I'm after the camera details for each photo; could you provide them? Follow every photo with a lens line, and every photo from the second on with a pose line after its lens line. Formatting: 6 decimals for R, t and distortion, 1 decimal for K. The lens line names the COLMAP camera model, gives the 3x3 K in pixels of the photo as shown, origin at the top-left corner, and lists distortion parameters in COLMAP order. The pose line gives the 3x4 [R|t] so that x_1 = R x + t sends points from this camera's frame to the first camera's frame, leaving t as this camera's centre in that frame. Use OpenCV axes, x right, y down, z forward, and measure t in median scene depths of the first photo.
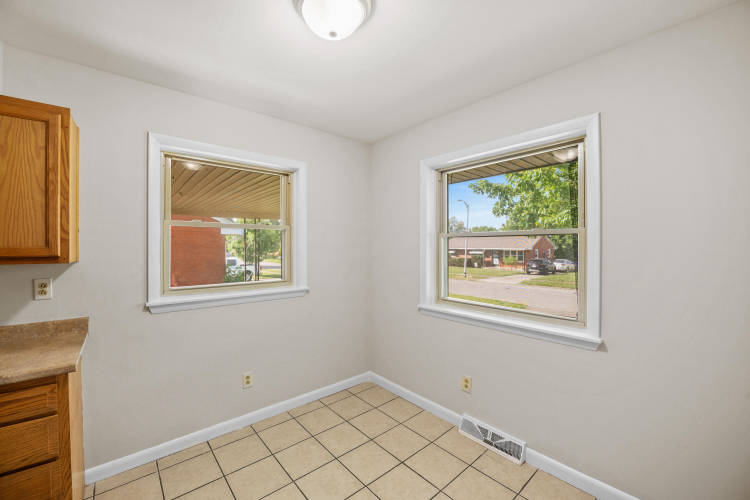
lens RADIAL K [[300.7, 0, 373.1], [0, 300.7, 252.2], [0, 0, 1]] dist [-0.020261, 0.000525]
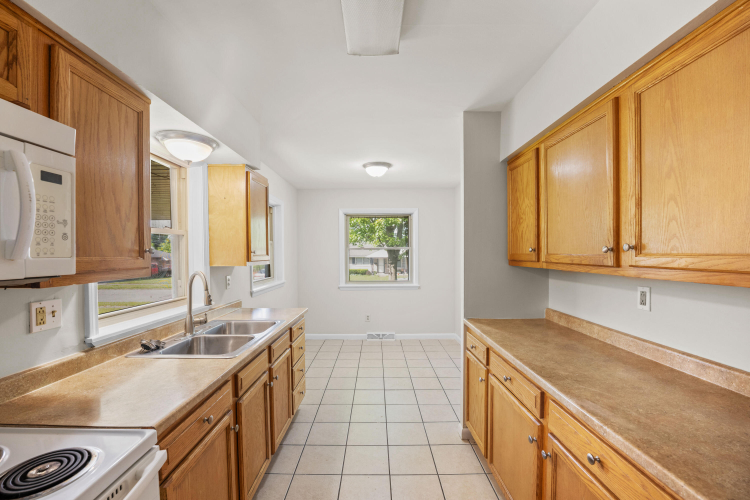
lens RADIAL K [[300.7, 0, 373.1], [0, 300.7, 252.2], [0, 0, 1]] dist [-0.020261, 0.000525]
pose [[0.658013, 0.001257, 0.753005, -2.099168], [0.018867, 0.999657, -0.018155, 0.010998], [-0.752770, 0.026153, 0.657764, -0.753637]]
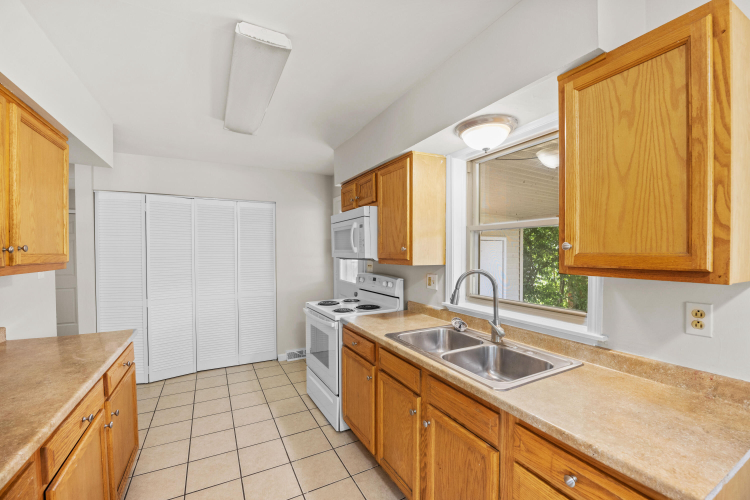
lens RADIAL K [[300.7, 0, 373.1], [0, 300.7, 252.2], [0, 0, 1]] dist [-0.020261, 0.000525]
pose [[-0.208828, 0.001471, -0.977951, -0.403373], [-0.021294, 0.999755, 0.006051, -0.012214], [0.977721, 0.022089, -0.208745, 0.502953]]
